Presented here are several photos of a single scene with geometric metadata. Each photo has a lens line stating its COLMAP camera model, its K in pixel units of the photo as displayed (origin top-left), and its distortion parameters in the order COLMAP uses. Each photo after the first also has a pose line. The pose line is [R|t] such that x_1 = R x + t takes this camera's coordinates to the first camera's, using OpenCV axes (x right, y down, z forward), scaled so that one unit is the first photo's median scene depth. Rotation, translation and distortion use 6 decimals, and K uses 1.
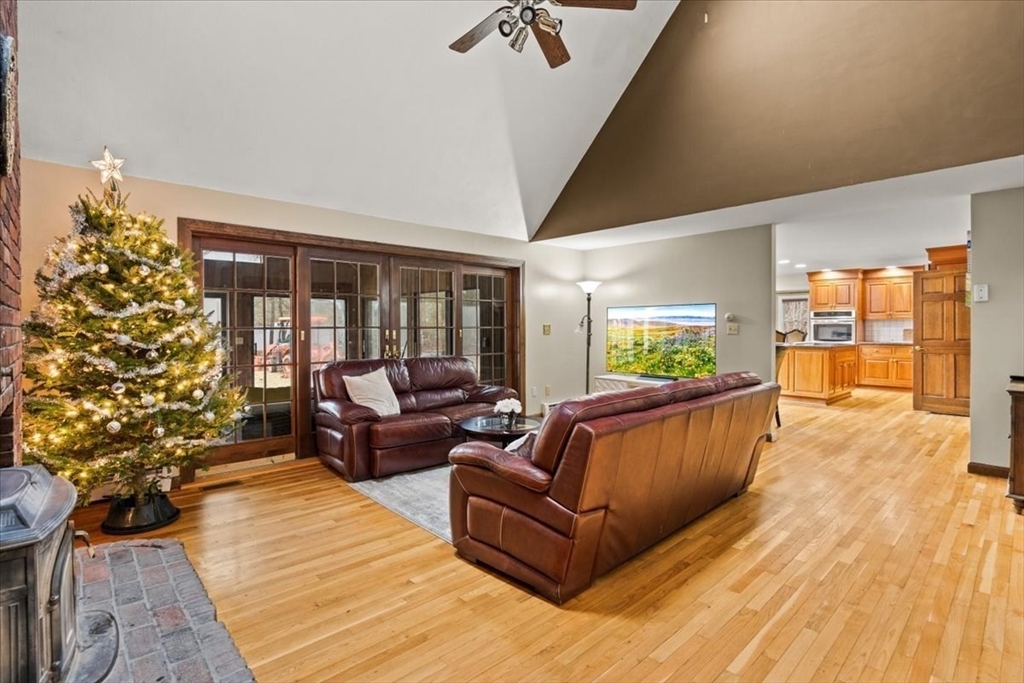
lens RADIAL K [[505.0, 0, 512.0], [0, 505.0, 341.5], [0, 0, 1]] dist [0.001650, -0.000010]
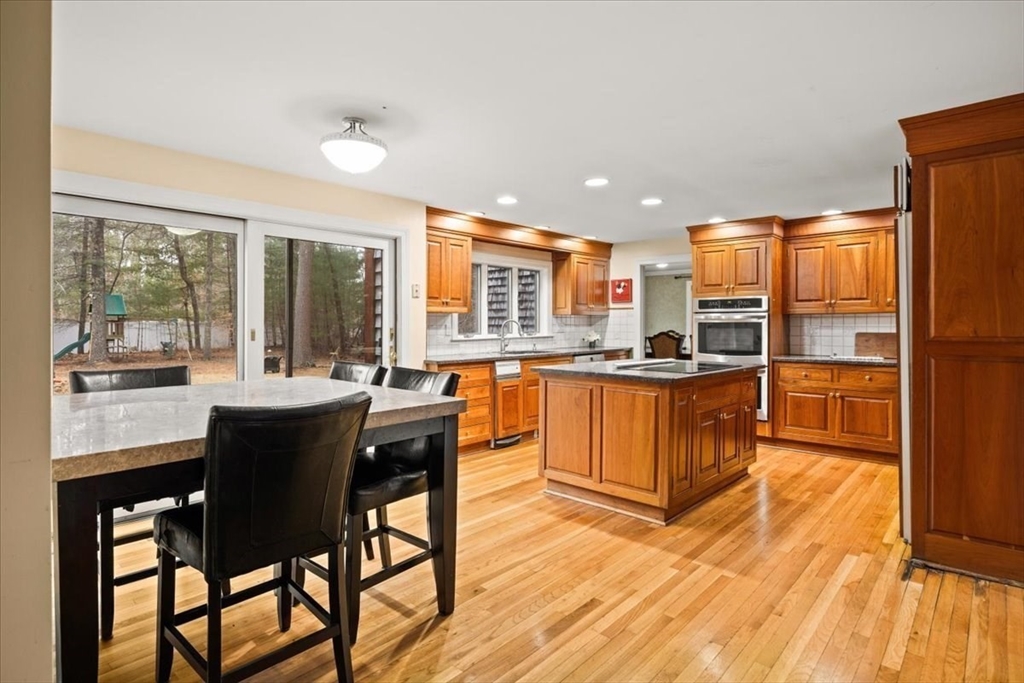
lens RADIAL K [[529.4, 0, 513.8], [0, 529.4, 337.2], [0, 0, 1]] dist [0.000892, 0.000352]
pose [[0.997983, 0.001639, 0.063461, 0.380660], [-0.001321, 0.999986, -0.005049, -0.016254], [-0.063469, 0.004955, 0.997972, 0.468296]]
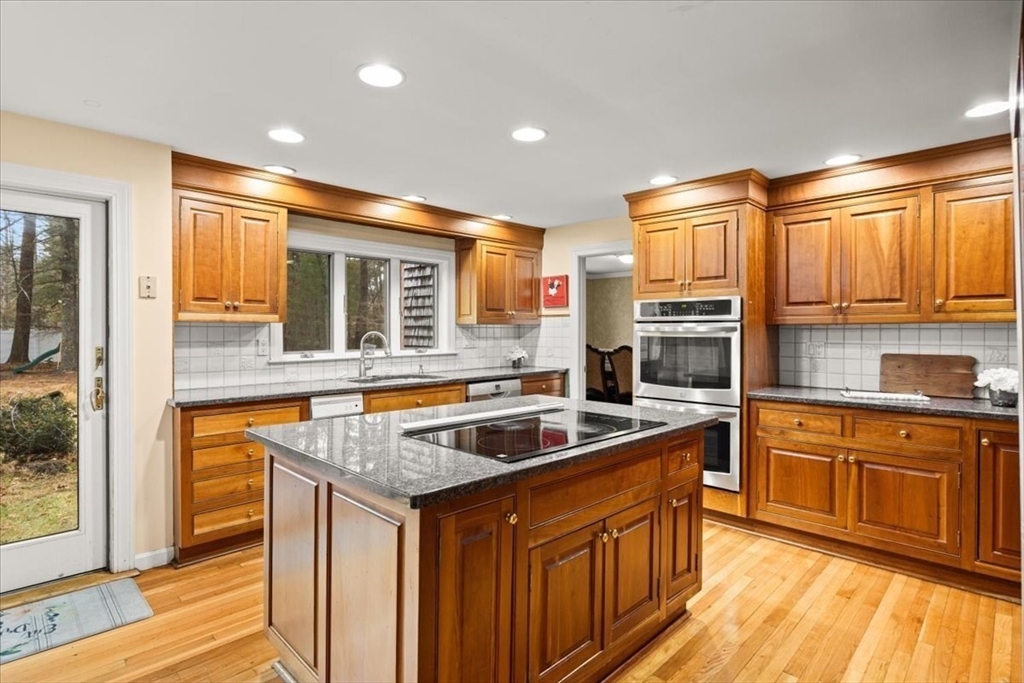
lens RADIAL K [[516.3, 0, 512.0], [0, 516.3, 341.5], [0, 0, 1]] dist [-0.003649, -0.000708]
pose [[0.999733, 0.004172, 0.022723, 0.518226], [-0.003984, 0.999957, -0.008326, -0.028526], [-0.022756, 0.008233, 0.999707, 0.659899]]
